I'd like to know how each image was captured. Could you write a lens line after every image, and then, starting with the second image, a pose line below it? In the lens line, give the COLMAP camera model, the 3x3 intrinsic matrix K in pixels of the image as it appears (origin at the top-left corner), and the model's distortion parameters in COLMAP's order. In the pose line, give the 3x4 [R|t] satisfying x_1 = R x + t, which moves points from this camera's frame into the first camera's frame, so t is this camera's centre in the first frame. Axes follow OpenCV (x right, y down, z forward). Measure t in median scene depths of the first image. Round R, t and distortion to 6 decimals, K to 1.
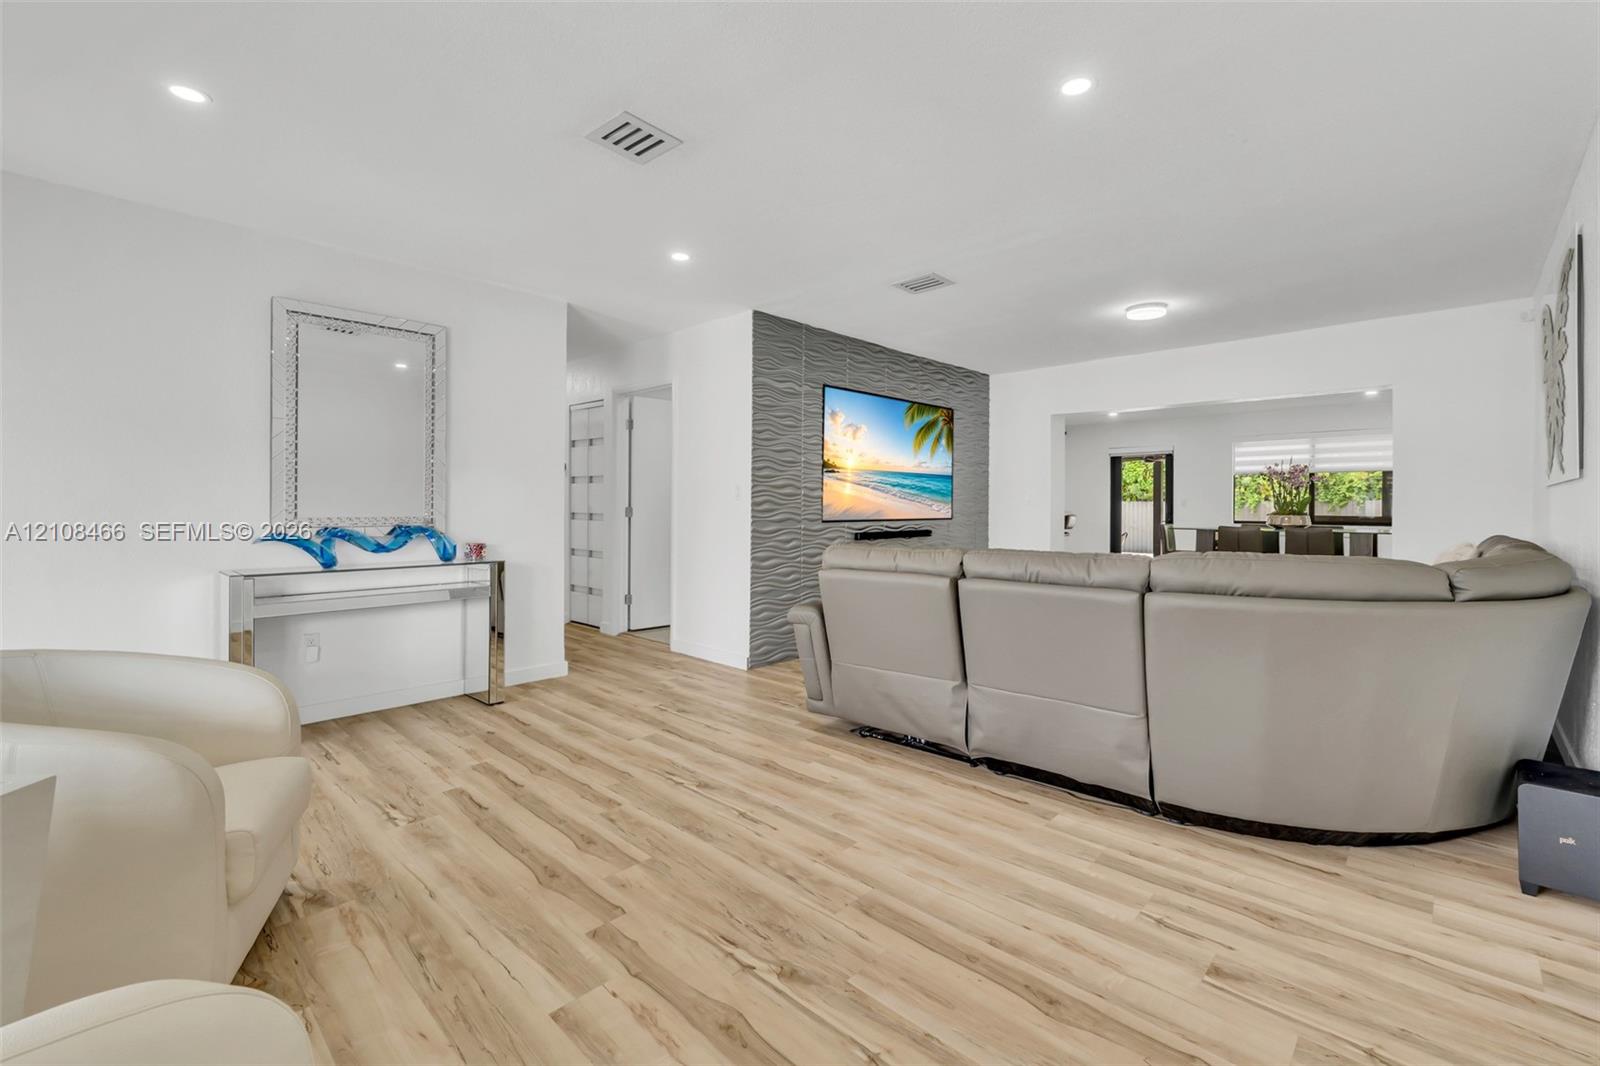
lens RADIAL K [[676.7, 0, 807.9], [0, 676.7, 497.9], [0, 0, 1]] dist [-0.001595, -0.000058]
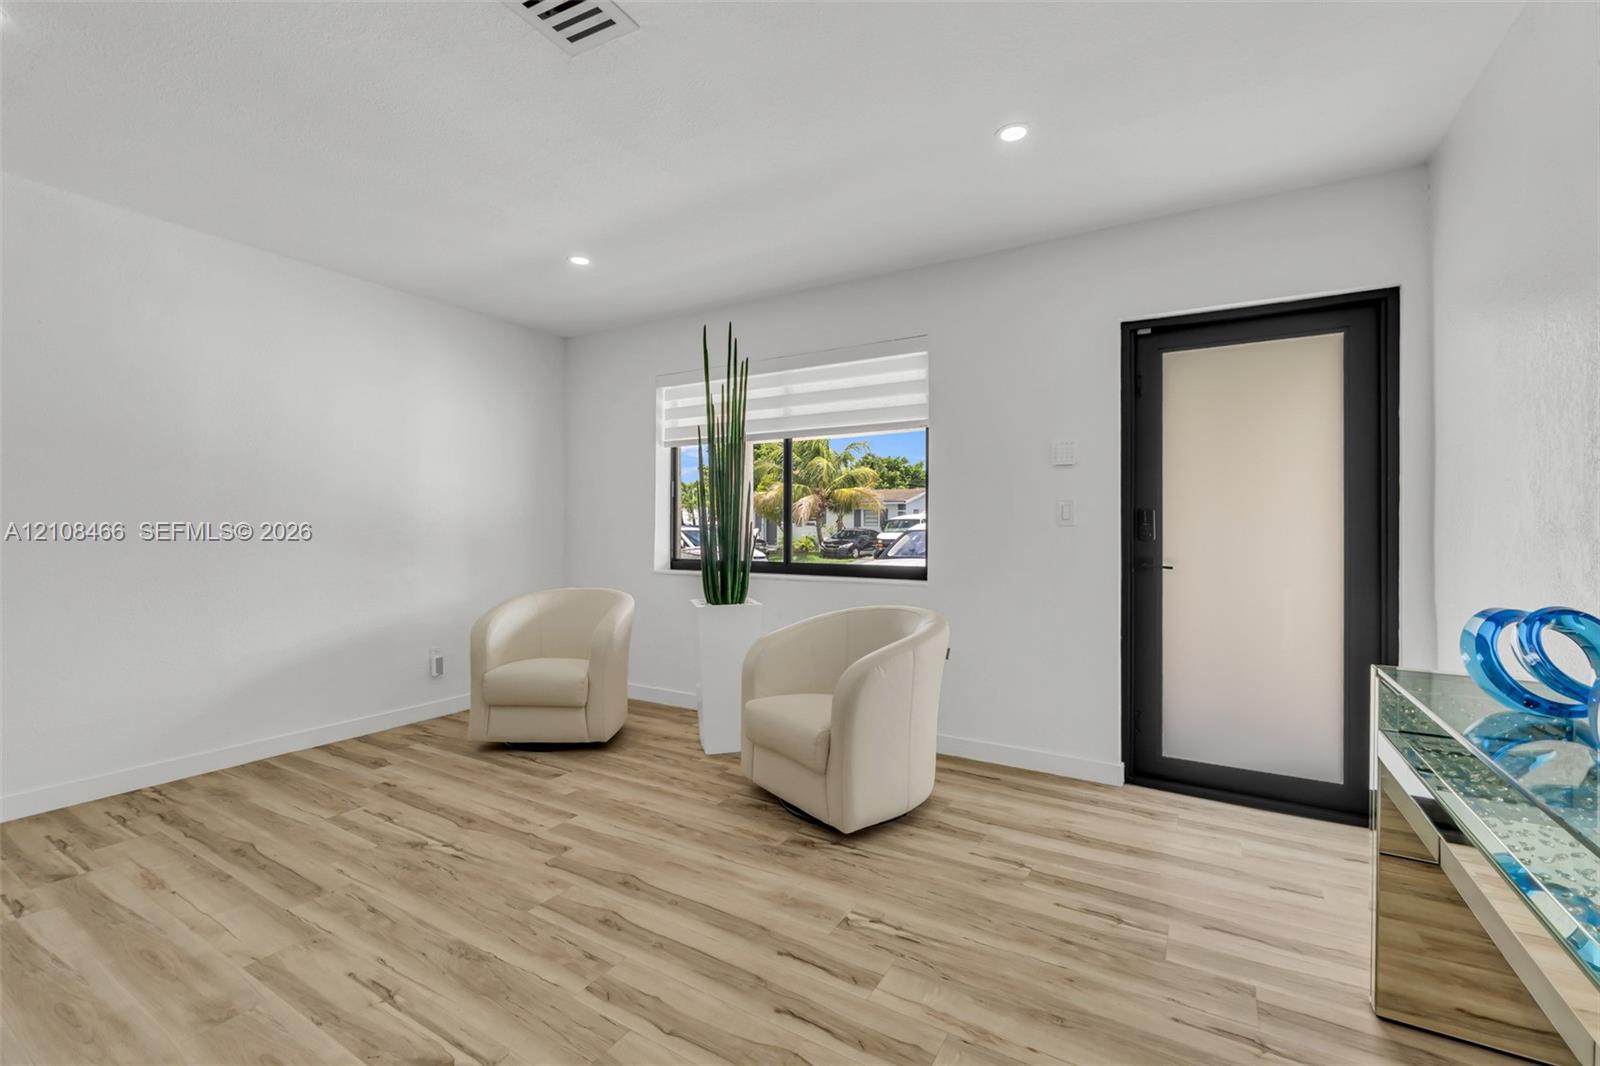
lens RADIAL K [[690.3, 0, 800.0], [0, 690.3, 533.0], [0, 0, 1]] dist [0.000850, 0.000473]
pose [[-0.978676, -0.004125, -0.205367, -0.355714], [-0.004239, 0.999991, 0.000118, 0.015158], [0.205364, 0.000986, -0.978685, 1.777255]]
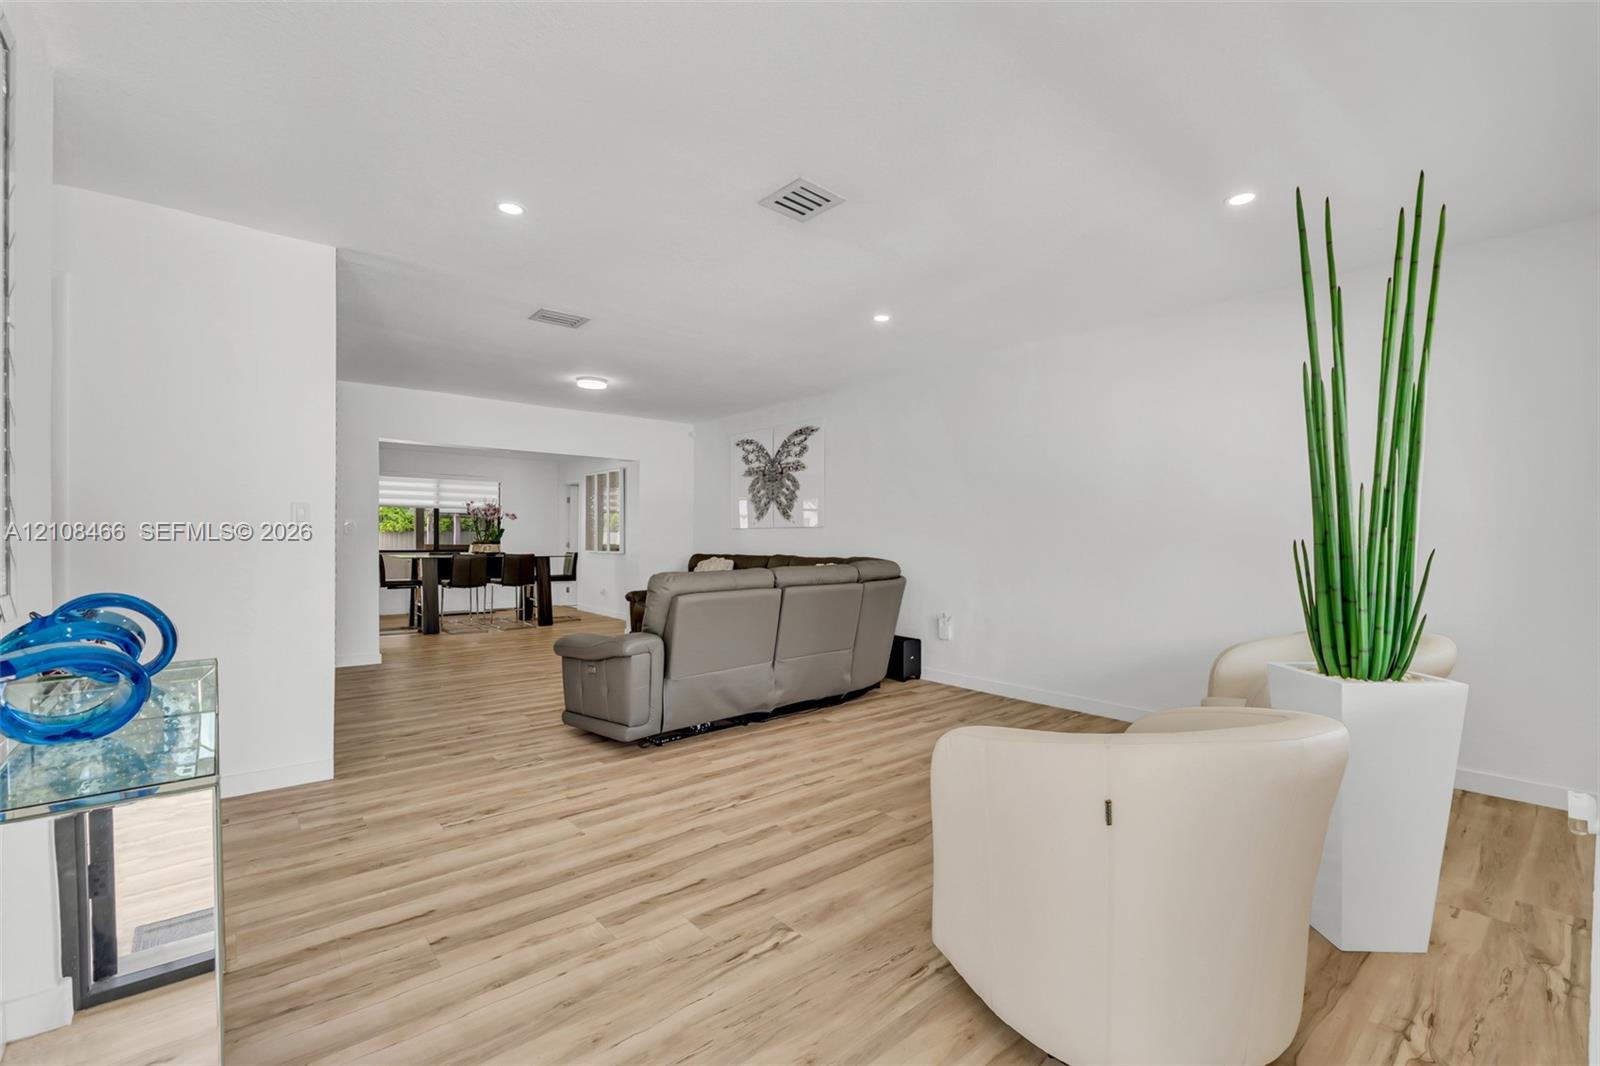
lens RADIAL K [[679.8, 0, 800.7], [0, 679.8, 558.0], [0, 0, 1]] dist [0.000110, 0.000045]
pose [[0.122592, -0.029809, 0.992009, -1.359659], [-0.014726, 0.999384, 0.031850, 0.009548], [-0.992348, -0.018513, 0.122077, 0.884208]]
